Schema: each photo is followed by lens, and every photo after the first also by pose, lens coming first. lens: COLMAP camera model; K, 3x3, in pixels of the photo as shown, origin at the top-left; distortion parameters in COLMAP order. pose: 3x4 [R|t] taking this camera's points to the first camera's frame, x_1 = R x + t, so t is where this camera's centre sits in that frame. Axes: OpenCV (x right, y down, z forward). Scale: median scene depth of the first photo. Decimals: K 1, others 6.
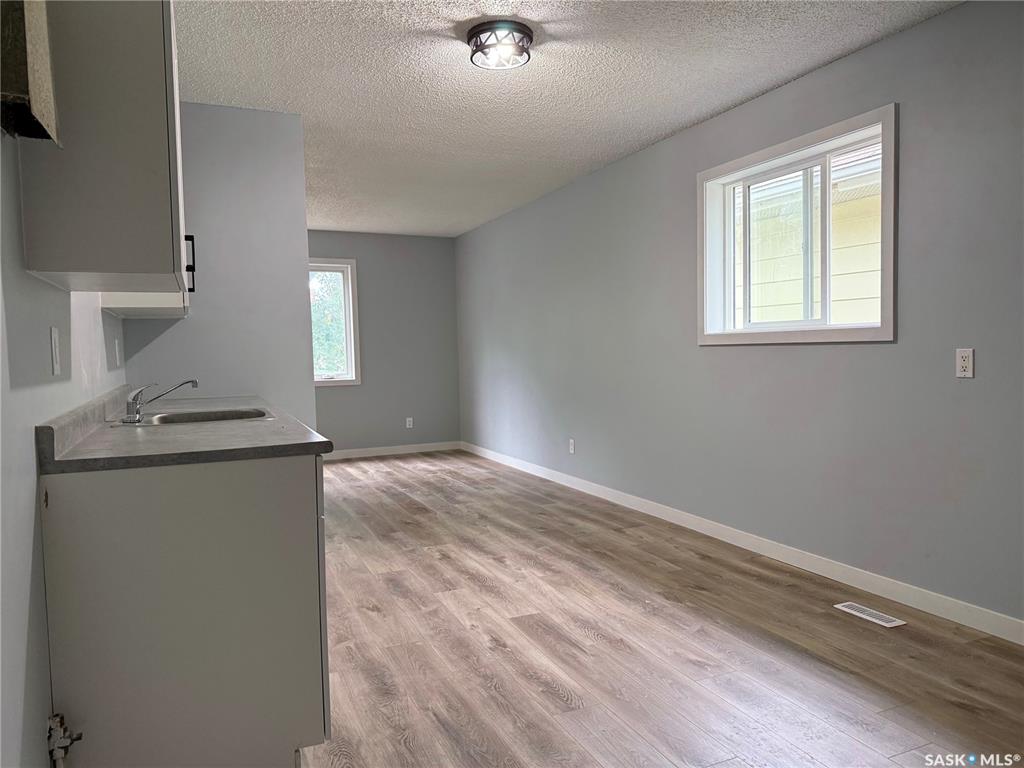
lens RADIAL K [[713.9, 0, 512.0], [0, 713.9, 384.0], [0, 0, 1]] dist [0.079863, -0.000013]
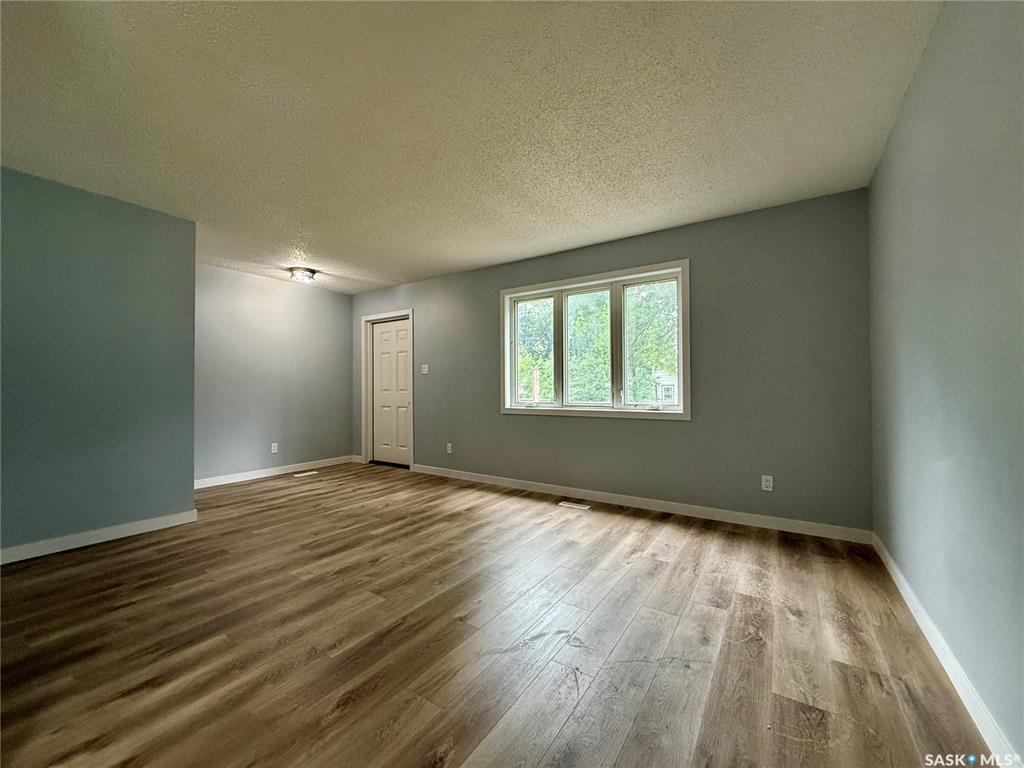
lens RADIAL K [[407.8, 0, 508.3], [0, 407.8, 384.8], [0, 0, 1]] dist [0.001113, 0.000081]
pose [[0.531289, 0.011931, -0.847107, 0.112083], [-0.046730, 0.998791, -0.015241, -0.045732], [0.845901, 0.047682, 0.531204, 1.298175]]
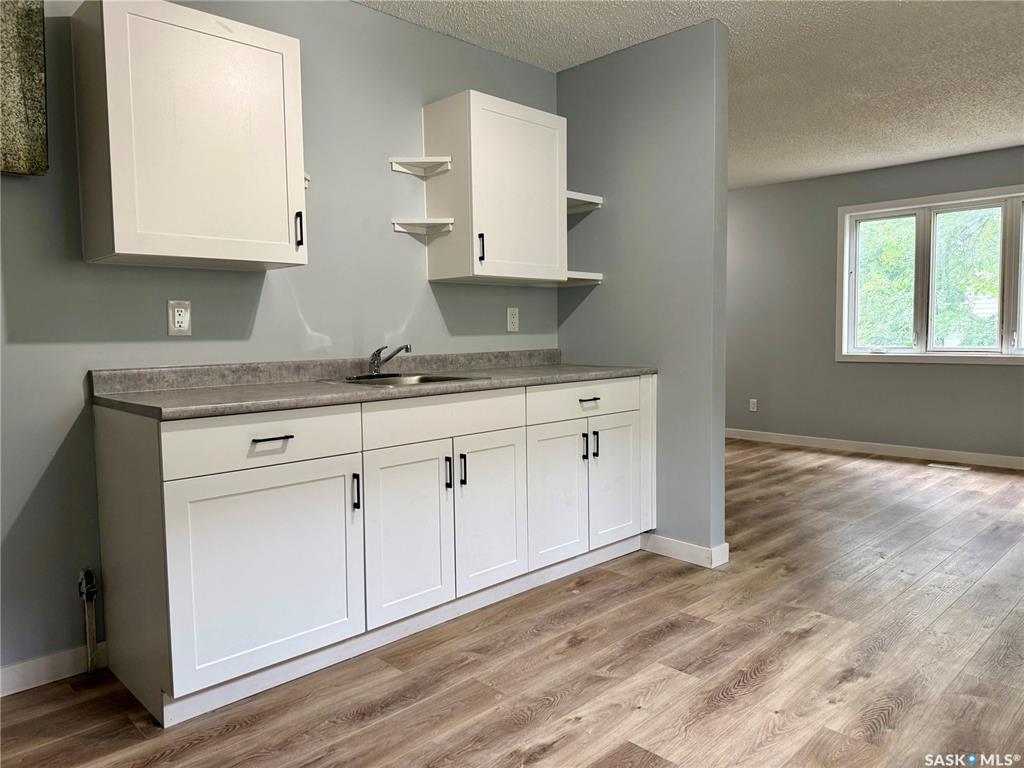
lens RADIAL K [[716.9, 0, 512.0], [0, 716.9, 384.0], [0, 0, 1]] dist [0.057597, -0.079672]
pose [[0.354881, 0.084493, -0.931086, 0.436156], [-0.038751, 0.996381, 0.075649, -0.025333], [0.934108, 0.009234, 0.356871, 0.563432]]
